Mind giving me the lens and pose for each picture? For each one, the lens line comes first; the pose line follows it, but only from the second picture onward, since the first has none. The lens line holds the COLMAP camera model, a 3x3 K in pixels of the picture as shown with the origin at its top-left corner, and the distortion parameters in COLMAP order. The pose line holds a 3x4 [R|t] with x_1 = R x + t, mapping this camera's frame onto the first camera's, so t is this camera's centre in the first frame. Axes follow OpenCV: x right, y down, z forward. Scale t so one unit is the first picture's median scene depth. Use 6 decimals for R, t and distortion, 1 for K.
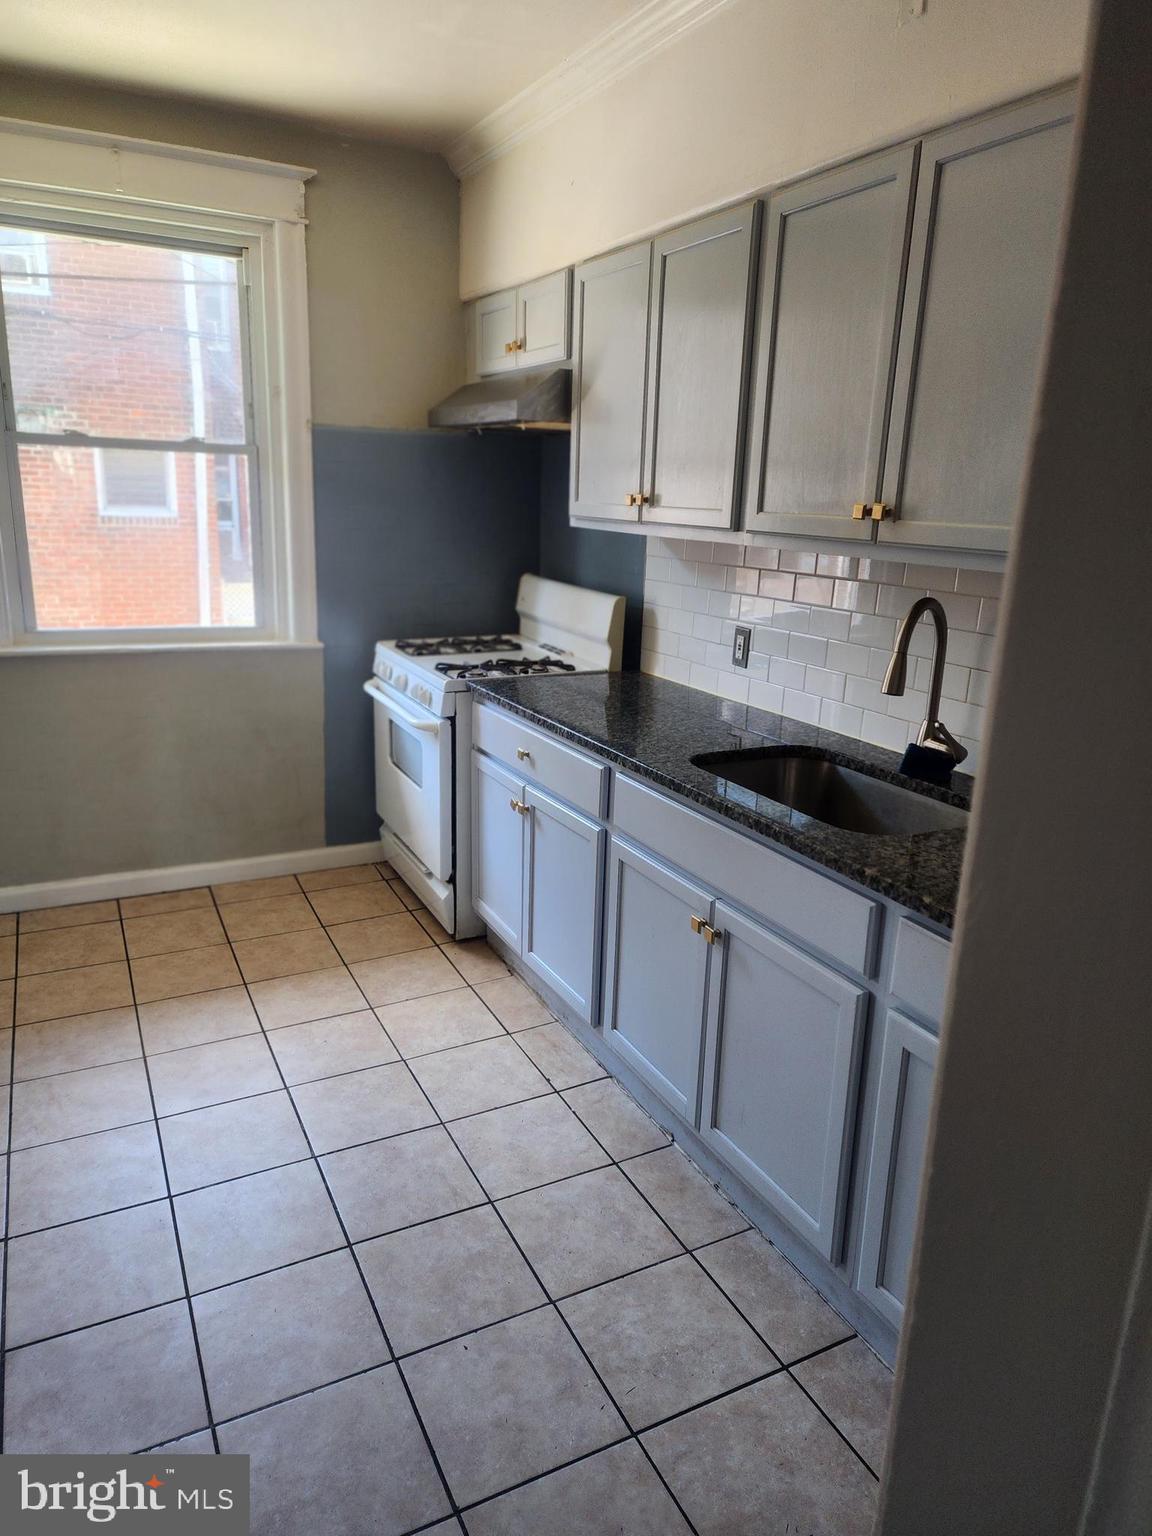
lens RADIAL K [[1027.1, 0, 579.9], [0, 1027.1, 766.0], [0, 0, 1]] dist [0.082255, -0.075495]
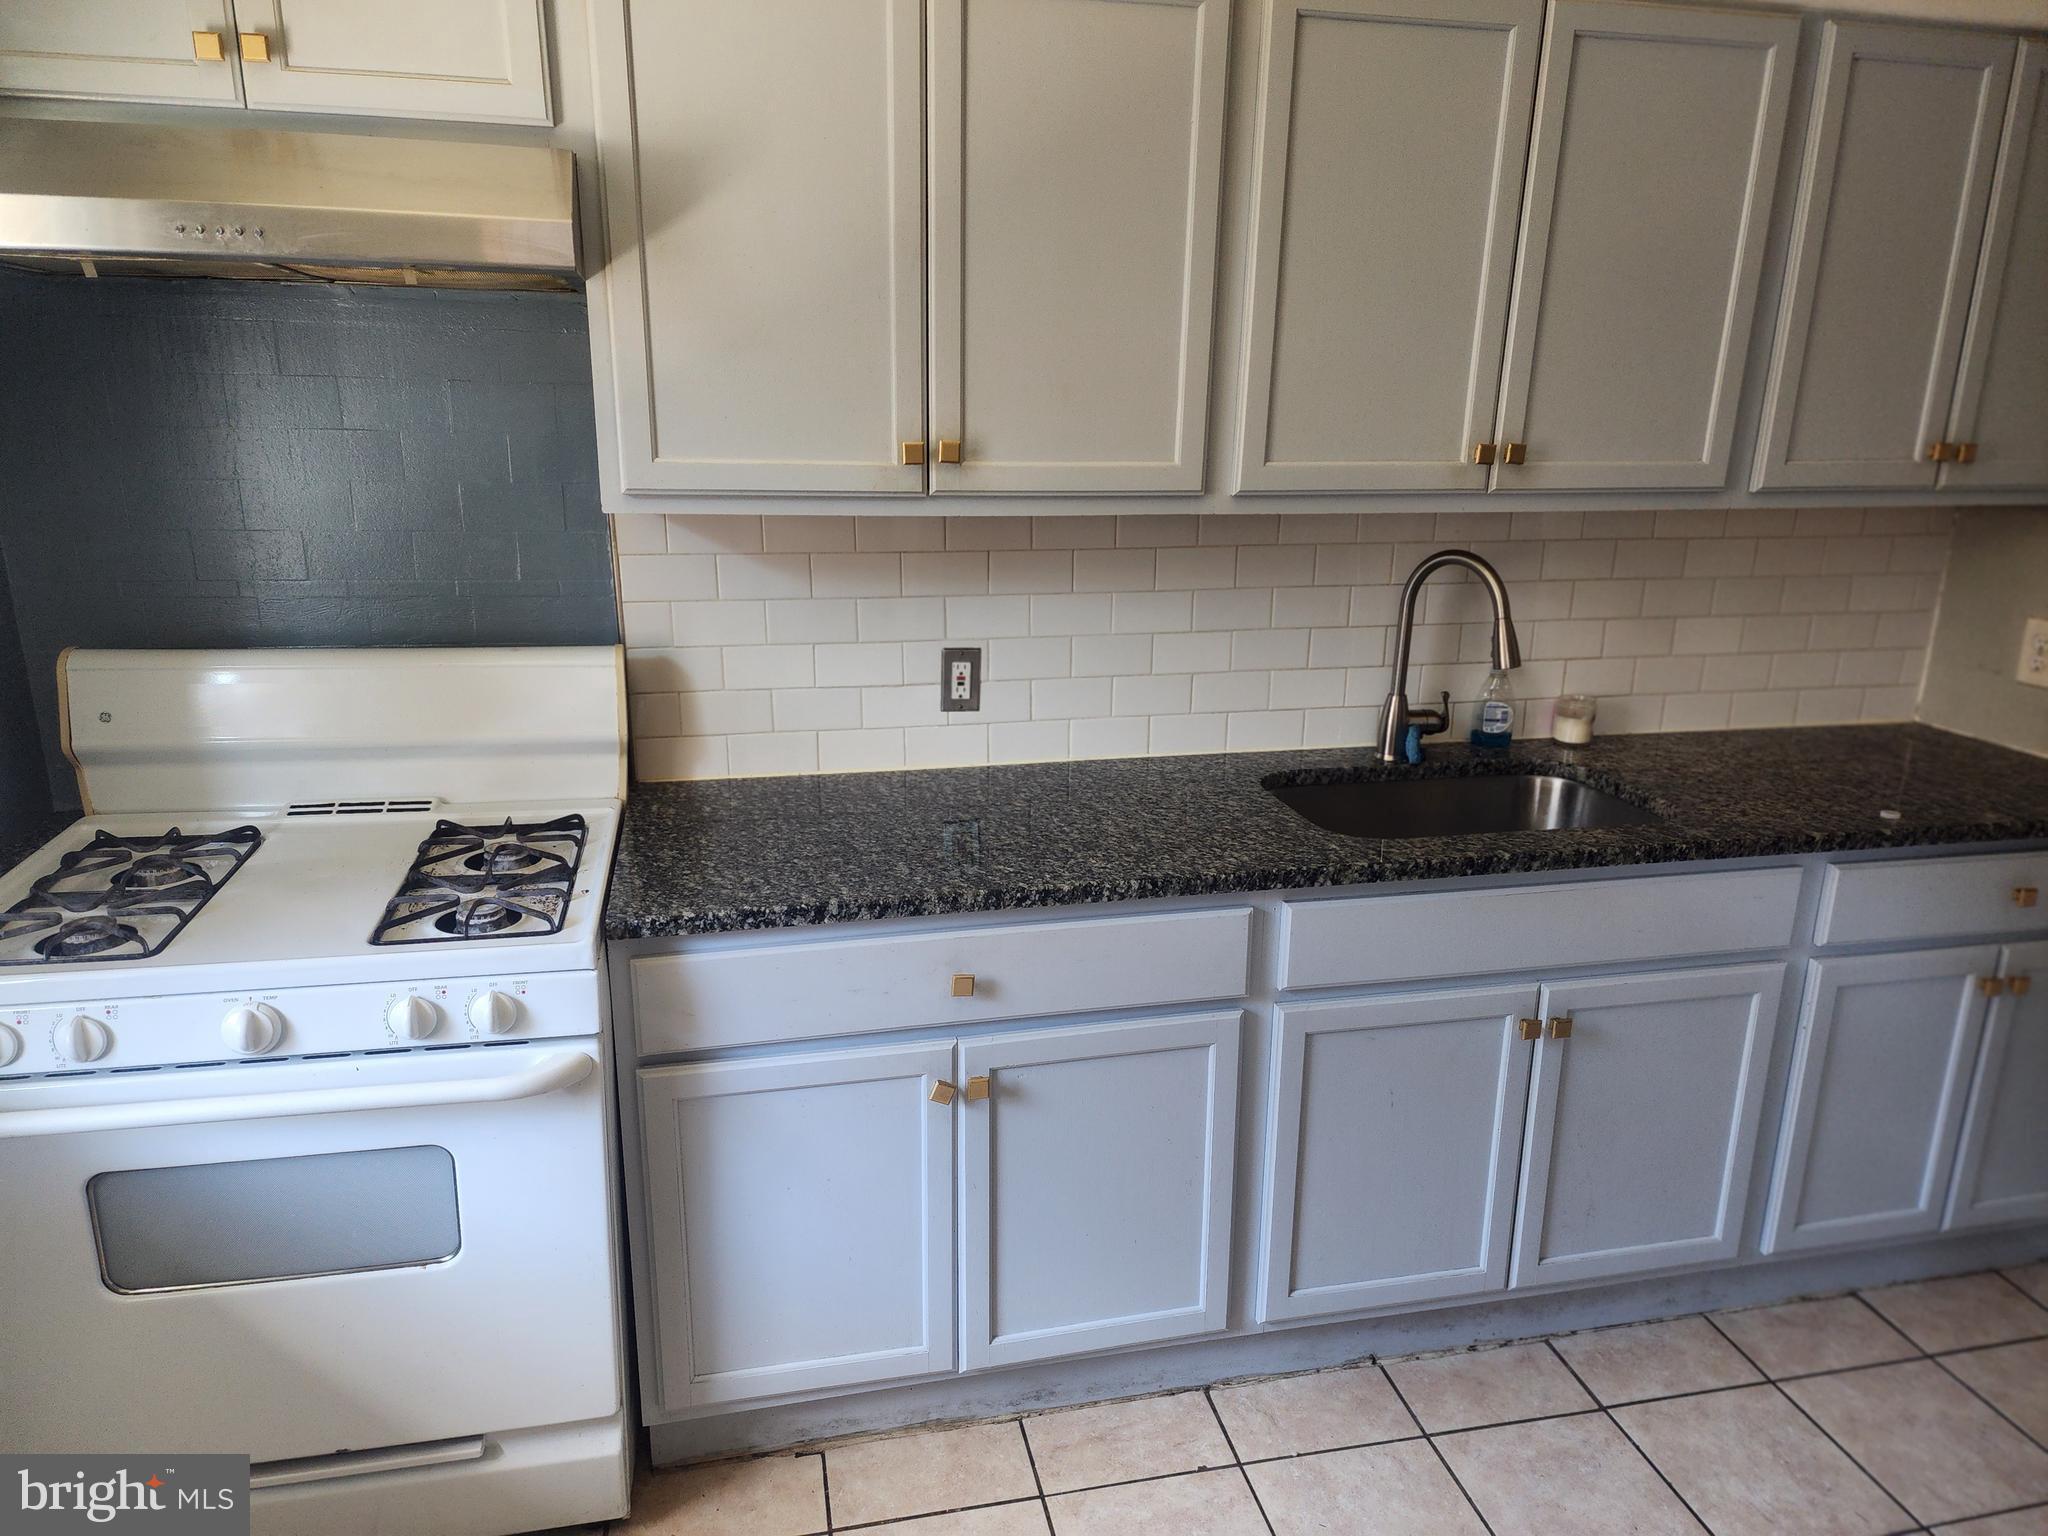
lens RADIAL K [[1358.4, 0, 1028.4], [0, 1358.4, 776.4], [0, 0, 1]] dist [0.077354, -0.066370]
pose [[0.241114, -0.289673, 0.926258, -0.601132], [0.244445, 0.941772, 0.230893, -0.239045], [-0.939207, 0.170748, 0.297883, 0.734462]]
